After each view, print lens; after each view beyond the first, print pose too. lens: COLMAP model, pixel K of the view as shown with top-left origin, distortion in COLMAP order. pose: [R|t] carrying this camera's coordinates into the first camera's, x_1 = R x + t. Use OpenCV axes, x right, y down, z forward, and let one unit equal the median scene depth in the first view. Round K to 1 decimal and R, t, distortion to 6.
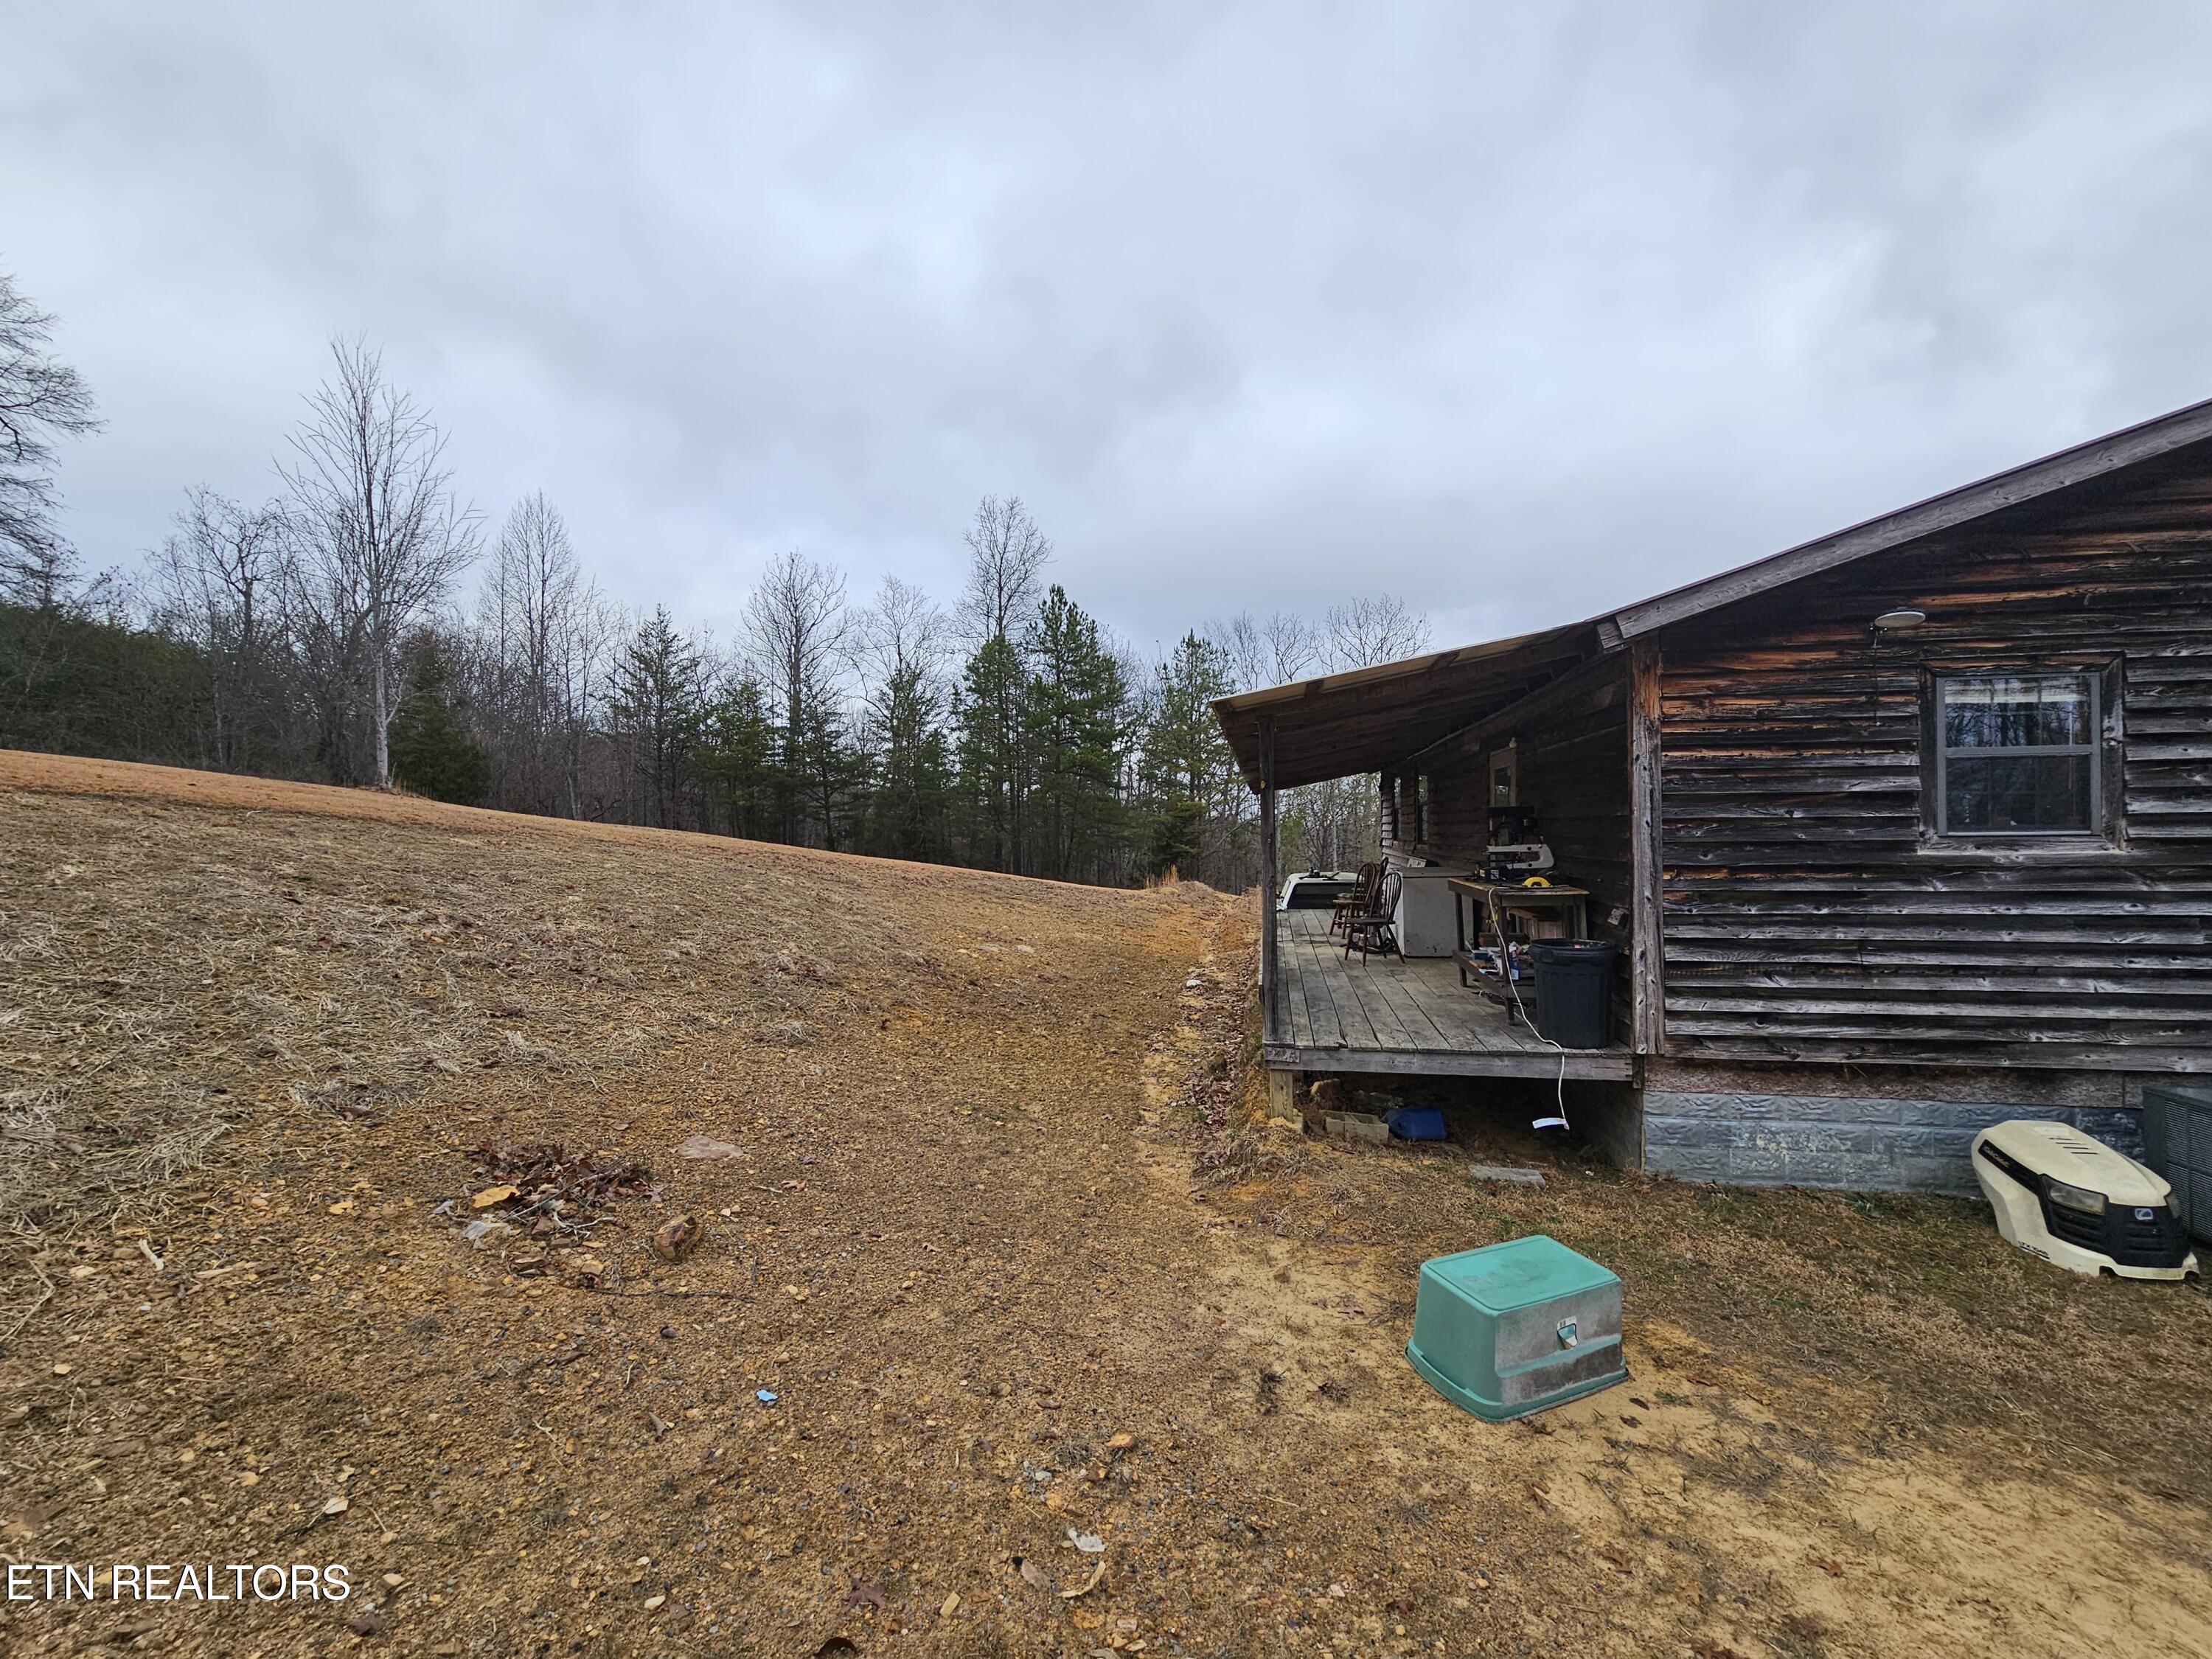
lens RADIAL K [[904.5, 0, 1108.0], [0, 904.5, 834.0], [0, 0, 1]] dist [-0.010414, 0.004153]
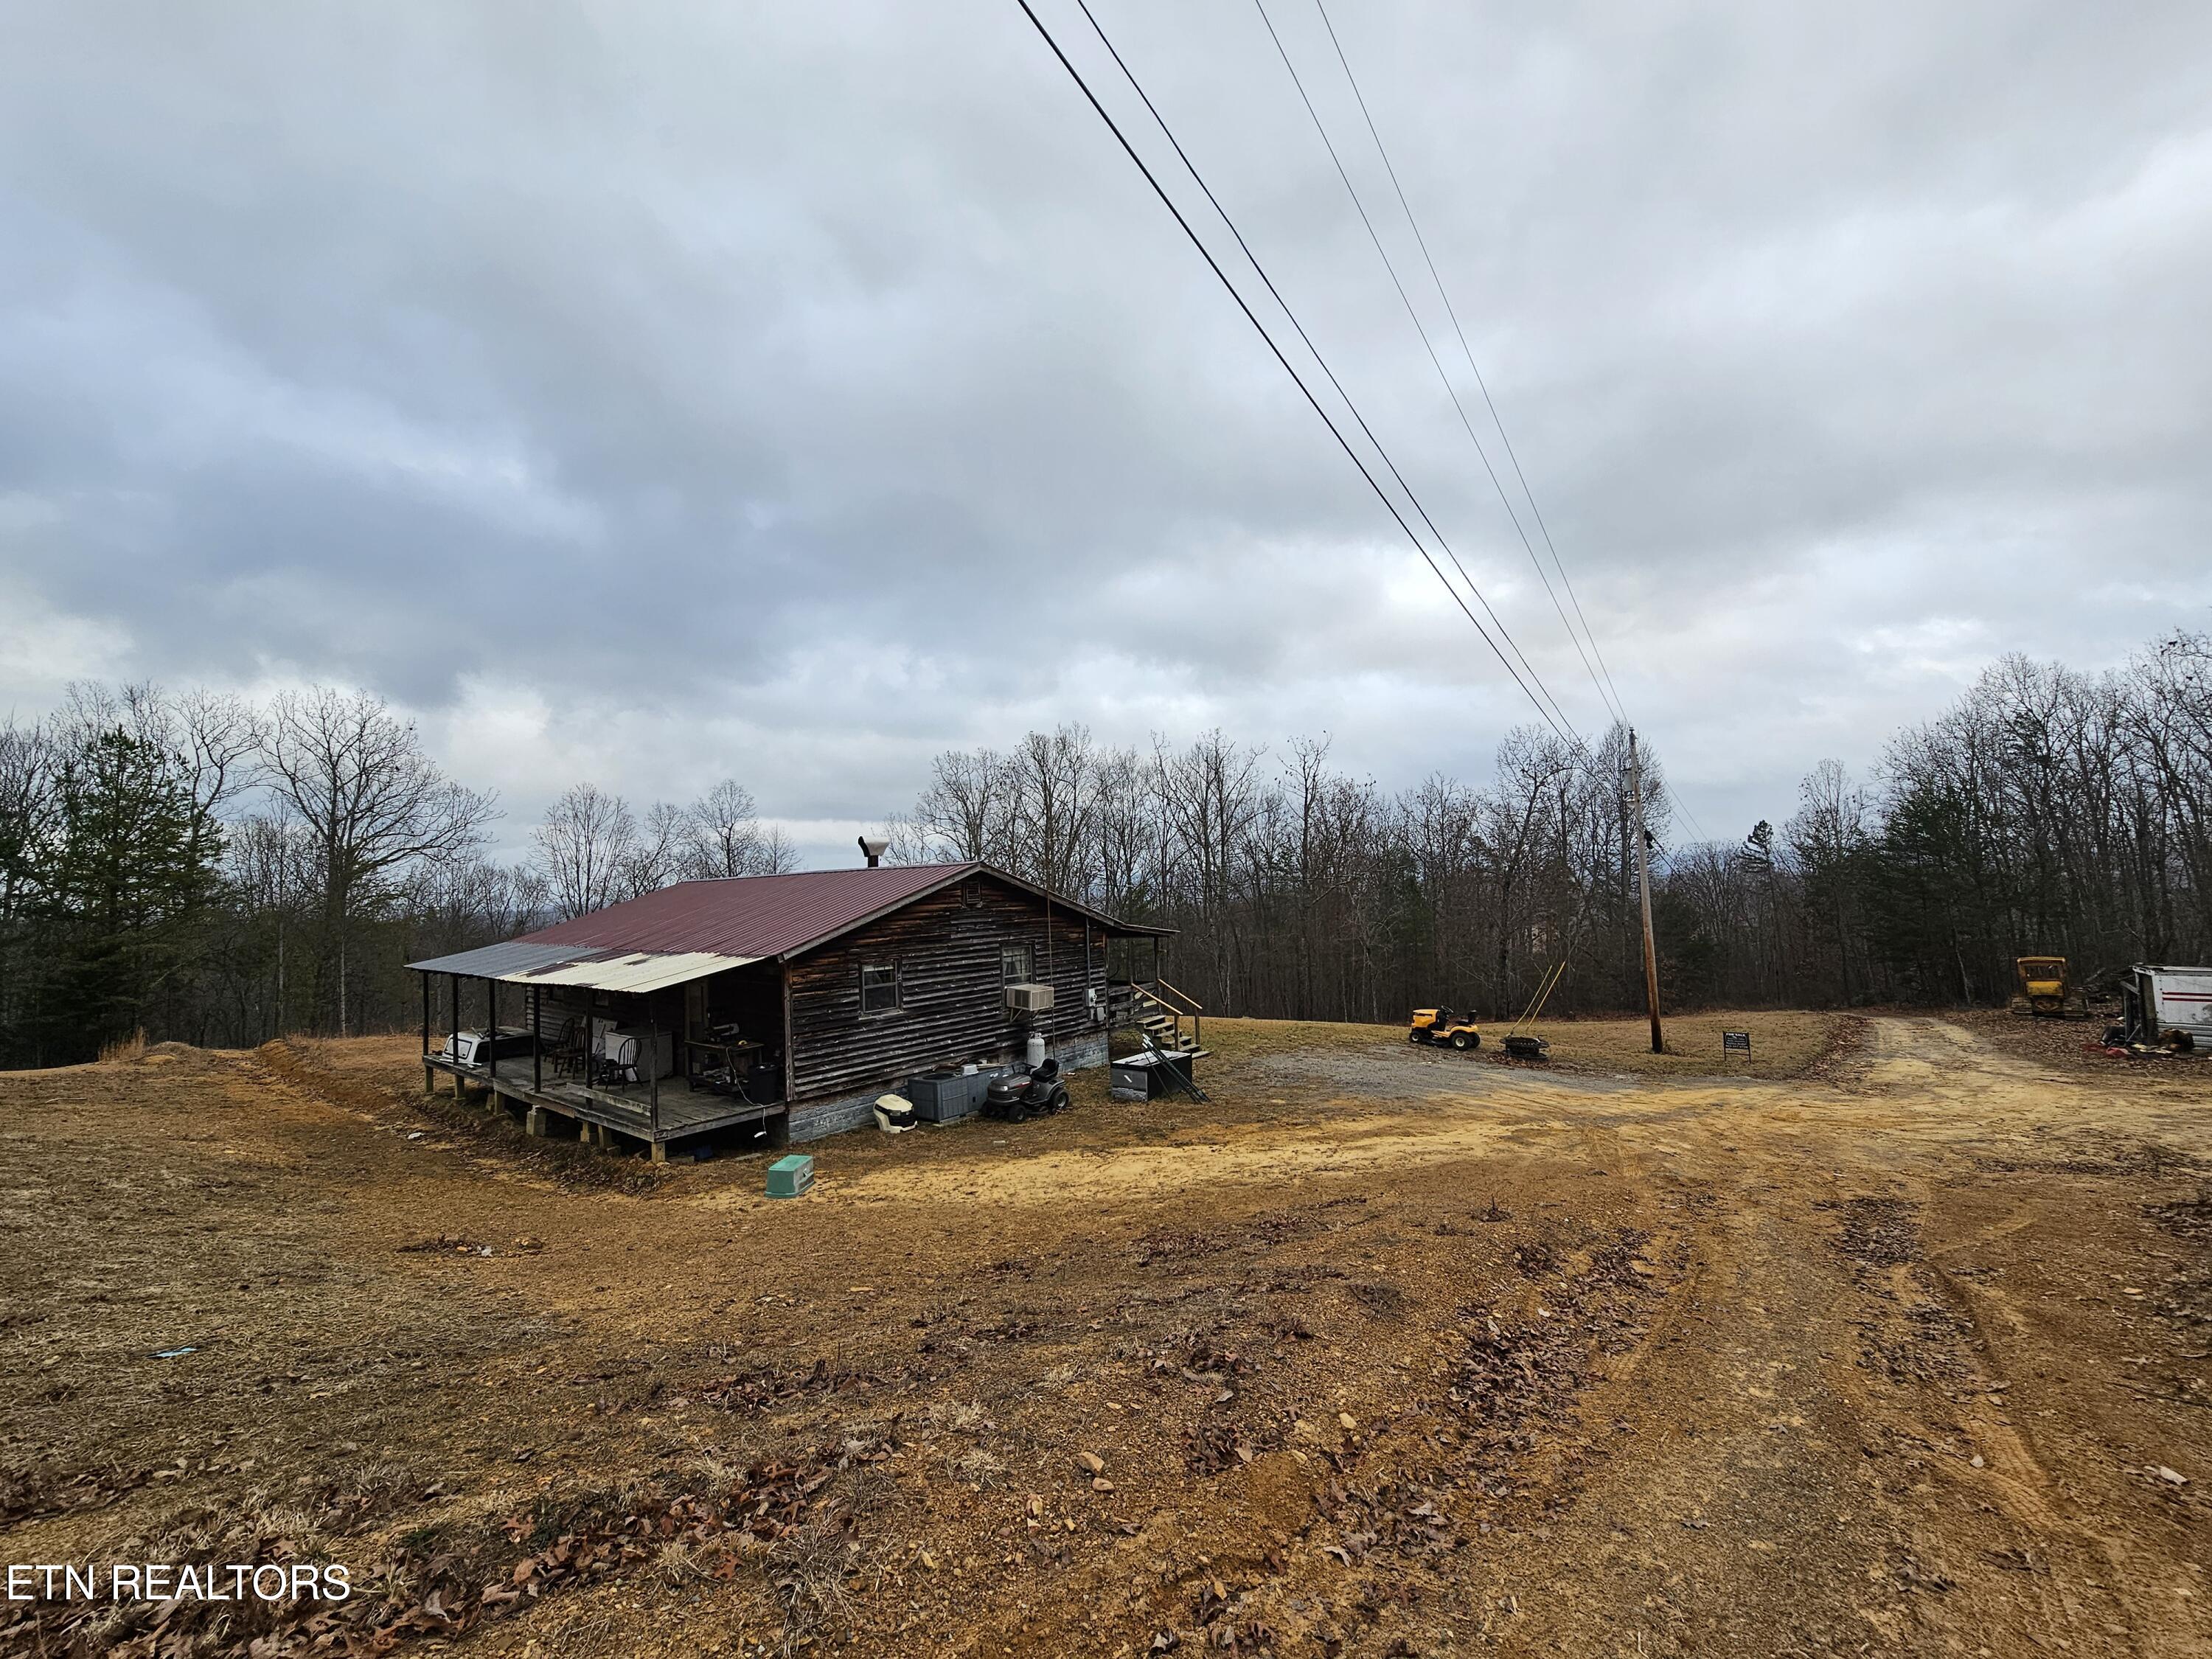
lens RADIAL K [[907.1, 0, 1102.2], [0, 907.1, 831.1], [0, 0, 1]] dist [-0.011998, 0.003599]
pose [[0.498282, 0.042663, 0.865965, -1.480763], [0.037122, 0.996823, -0.070470, -0.382699], [-0.866220, 0.067261, 0.495115, -1.385509]]
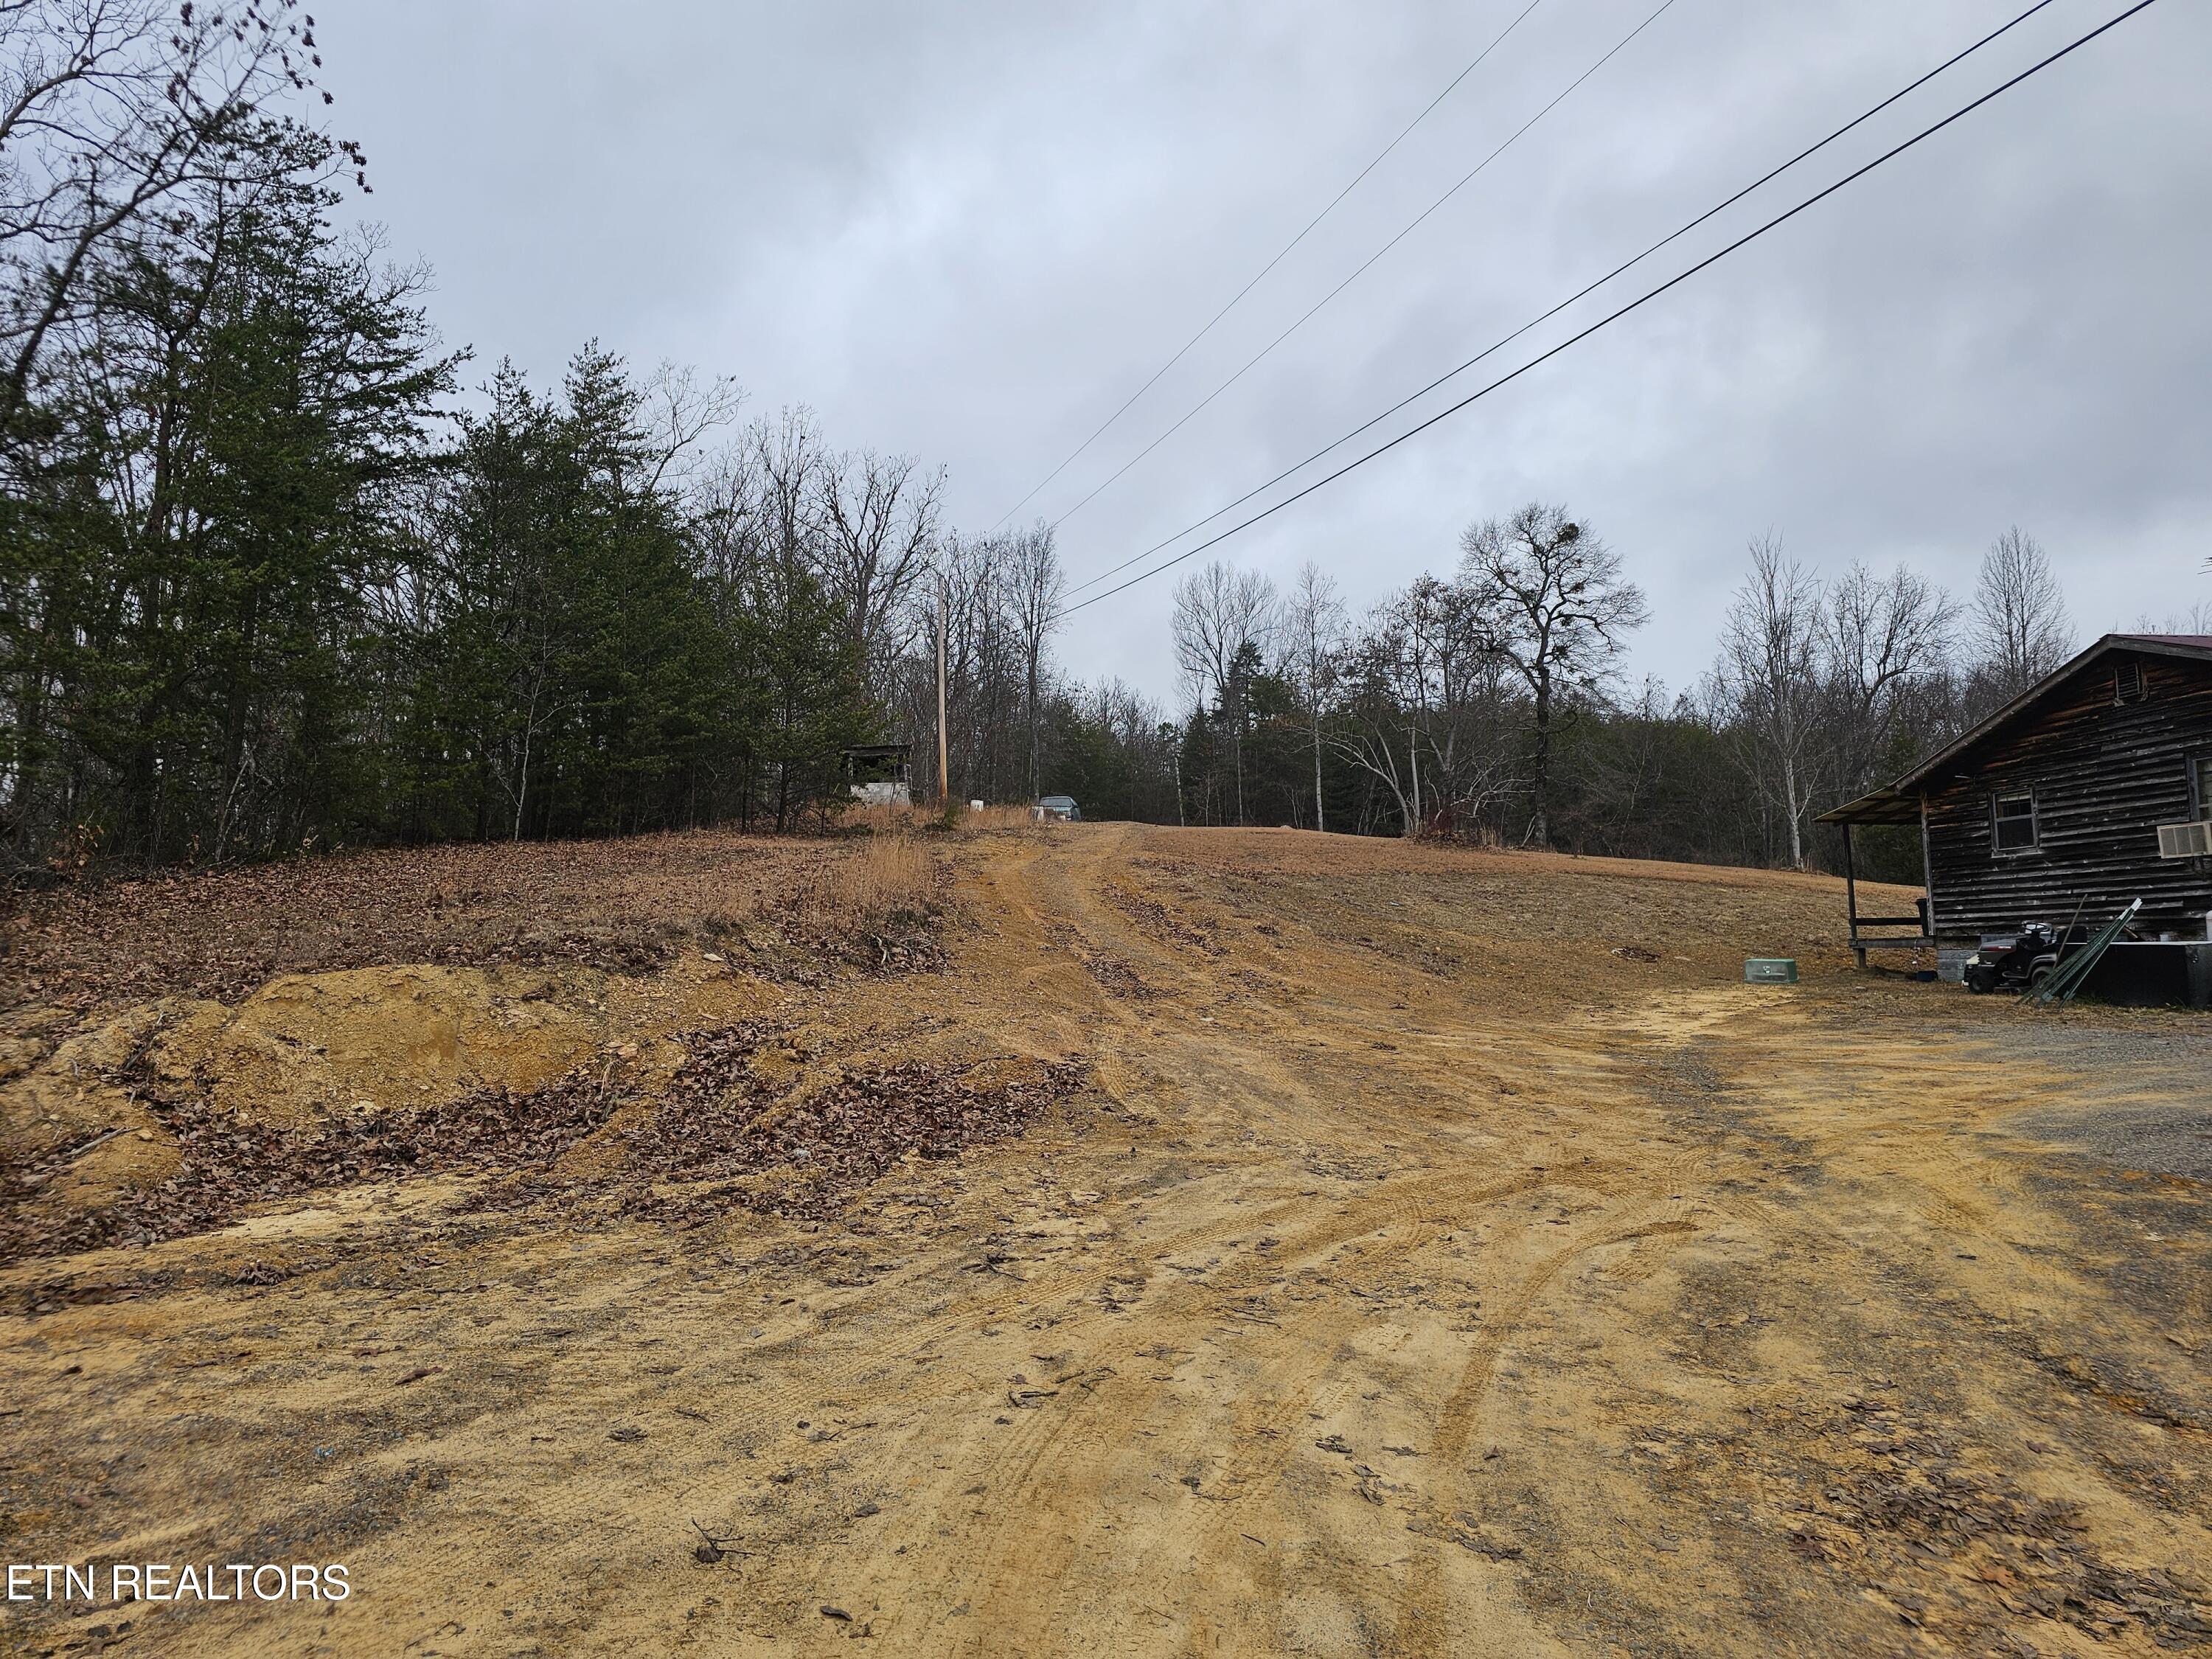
lens RADIAL K [[1483.6, 0, 1106.0], [0, 1483.6, 829.5], [0, 0, 1]] dist [0.052925, -0.043471]
pose [[0.320927, -0.077799, -0.943903, 4.255958], [0.005513, 0.996757, -0.080281, 0.282669], [0.947088, 0.020560, 0.320315, -2.943237]]
